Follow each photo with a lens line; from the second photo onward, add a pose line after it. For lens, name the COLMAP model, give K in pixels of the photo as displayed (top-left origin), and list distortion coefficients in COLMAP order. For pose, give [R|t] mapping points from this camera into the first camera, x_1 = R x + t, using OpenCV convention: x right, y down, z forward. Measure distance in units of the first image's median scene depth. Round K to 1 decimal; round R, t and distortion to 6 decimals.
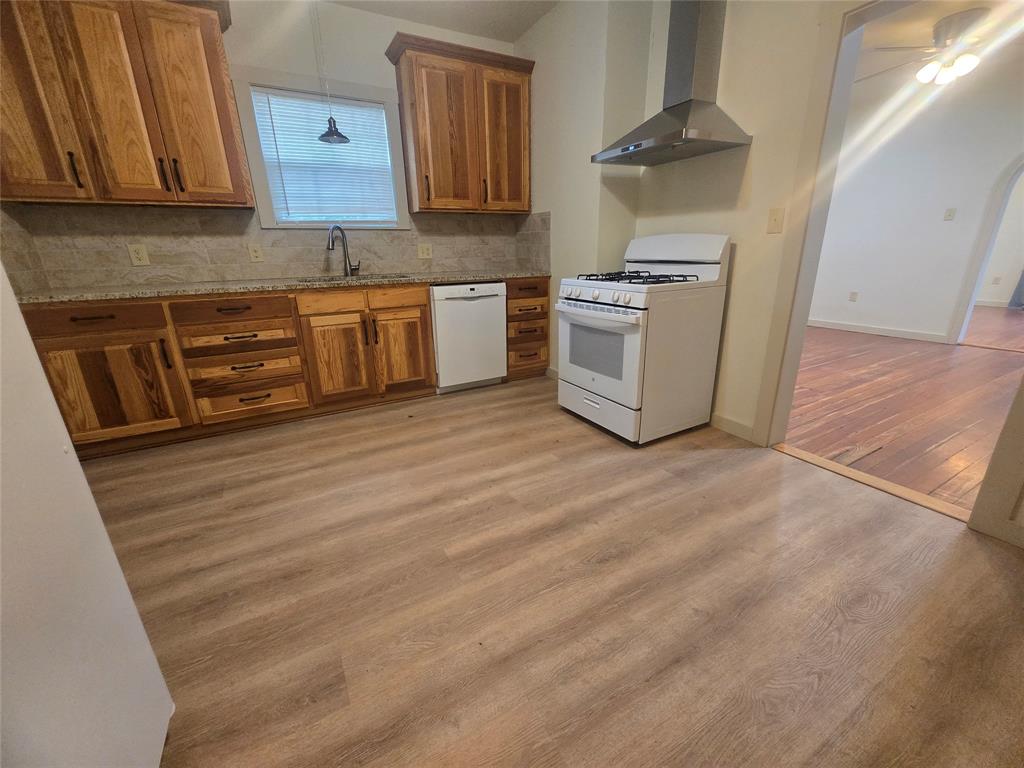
lens RADIAL K [[419.6, 0, 519.5], [0, 419.6, 383.8], [0, 0, 1]] dist [-0.002852, -0.000644]
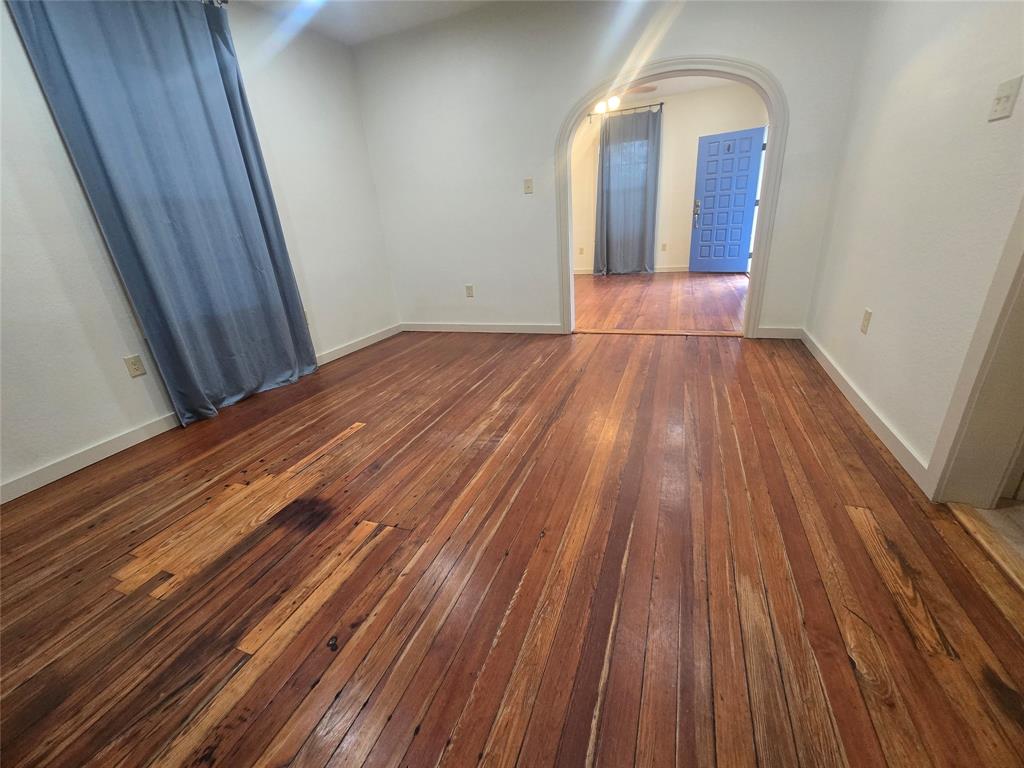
lens RADIAL K [[419.6, 0, 519.5], [0, 419.6, 383.8], [0, 0, 1]] dist [-0.002852, -0.000644]
pose [[0.758544, -0.273340, 0.591521, 0.742085], [0.256026, 0.959782, 0.115194, -0.229813], [-0.599218, 0.064065, 0.798018, 0.659541]]
